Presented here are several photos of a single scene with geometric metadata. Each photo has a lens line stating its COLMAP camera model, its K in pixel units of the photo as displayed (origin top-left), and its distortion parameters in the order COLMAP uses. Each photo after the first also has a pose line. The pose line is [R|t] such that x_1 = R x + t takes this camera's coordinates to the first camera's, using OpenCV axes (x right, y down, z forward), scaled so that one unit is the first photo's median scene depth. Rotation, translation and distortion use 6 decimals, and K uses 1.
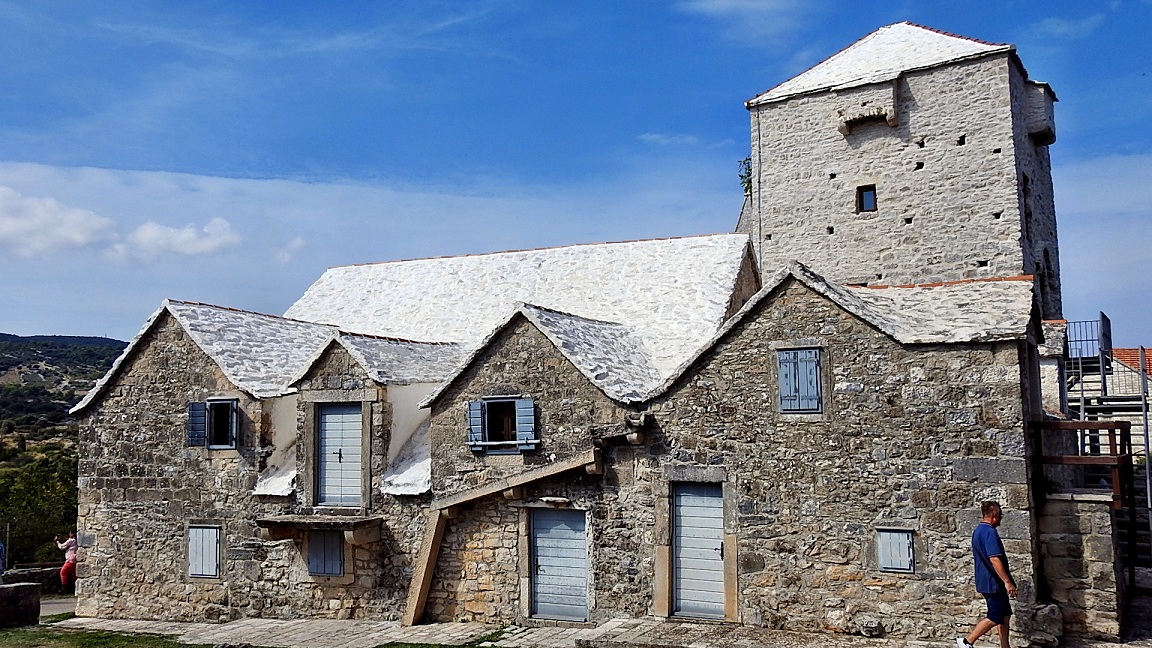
lens RADIAL K [[996.2, 0, 605.3], [0, 996.2, 321.1], [0, 0, 1]] dist [0.036378, 0.091352]
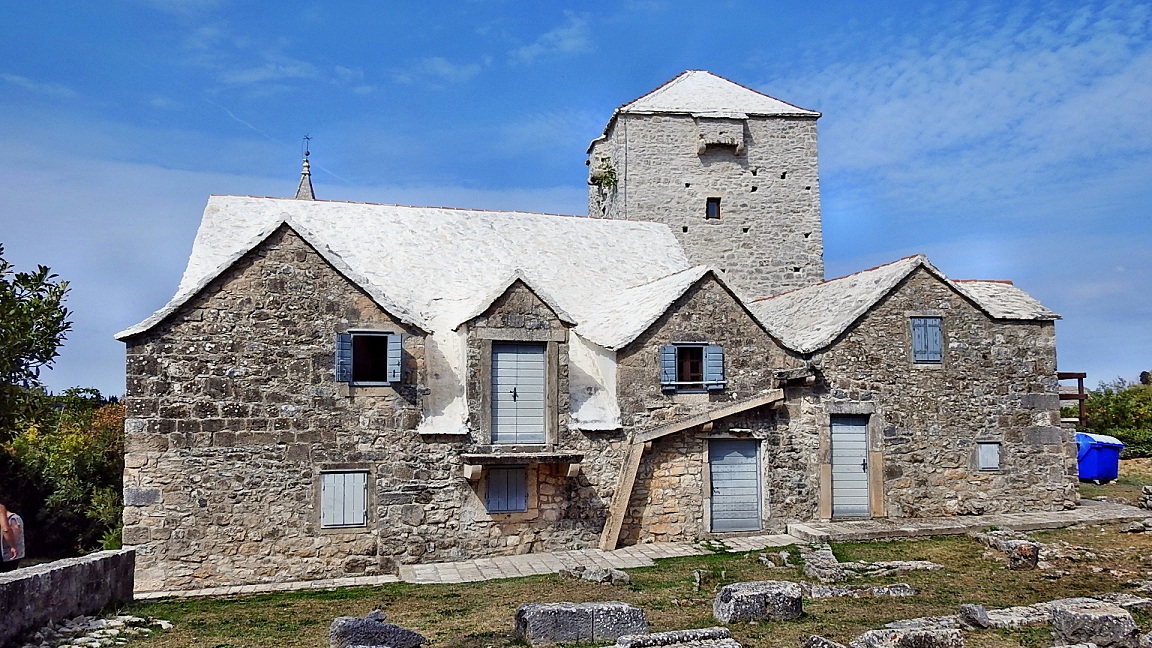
lens RADIAL K [[996.2, 0, 605.3], [0, 996.2, 321.1], [0, 0, 1]] dist [0.036378, 0.091352]
pose [[0.758457, 0.070445, 0.647904, -0.849088], [-0.069028, 0.997232, -0.027621, 0.082641], [-0.648057, -0.023774, 0.761221, 0.180597]]
